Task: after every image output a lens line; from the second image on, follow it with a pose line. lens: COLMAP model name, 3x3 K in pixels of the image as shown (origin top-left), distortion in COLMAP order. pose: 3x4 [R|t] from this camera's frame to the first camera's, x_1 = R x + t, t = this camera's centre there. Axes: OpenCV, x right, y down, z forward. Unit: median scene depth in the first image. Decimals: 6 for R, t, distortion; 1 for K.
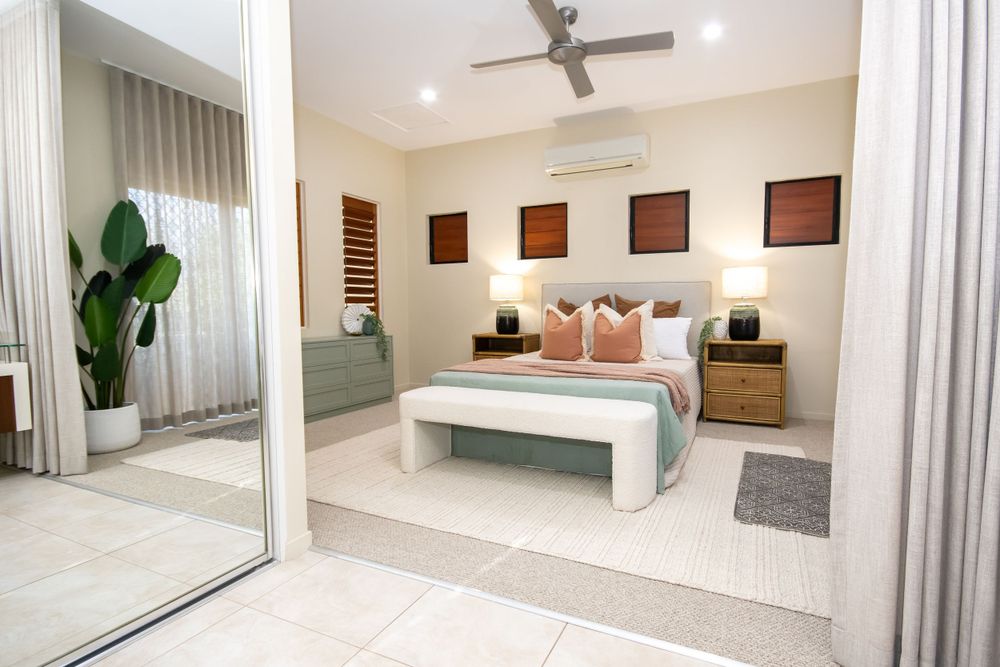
lens RADIAL K [[499.7, 0, 500.0], [0, 499.7, 333.5], [0, 0, 1]] dist [0.000127, 0.000036]
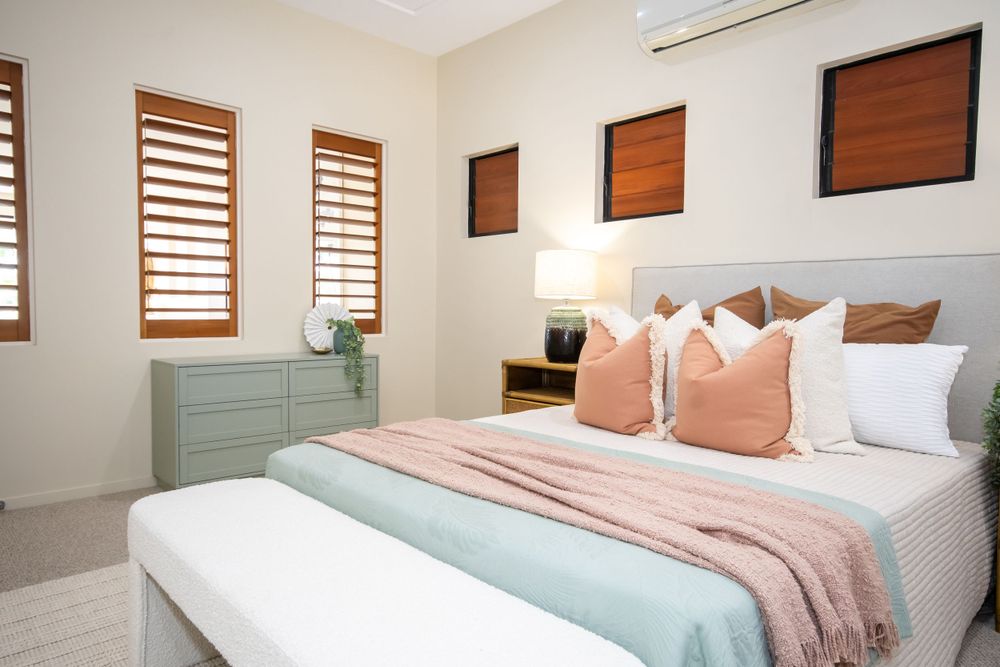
lens RADIAL K [[633.7, 0, 484.5], [0, 633.7, 334.5], [0, 0, 1]] dist [0.027482, 0.001067]
pose [[0.933380, 0.027802, -0.357811, 0.180384], [-0.031788, 0.999481, -0.005262, -0.021859], [0.357479, 0.016286, 0.933779, 0.339537]]
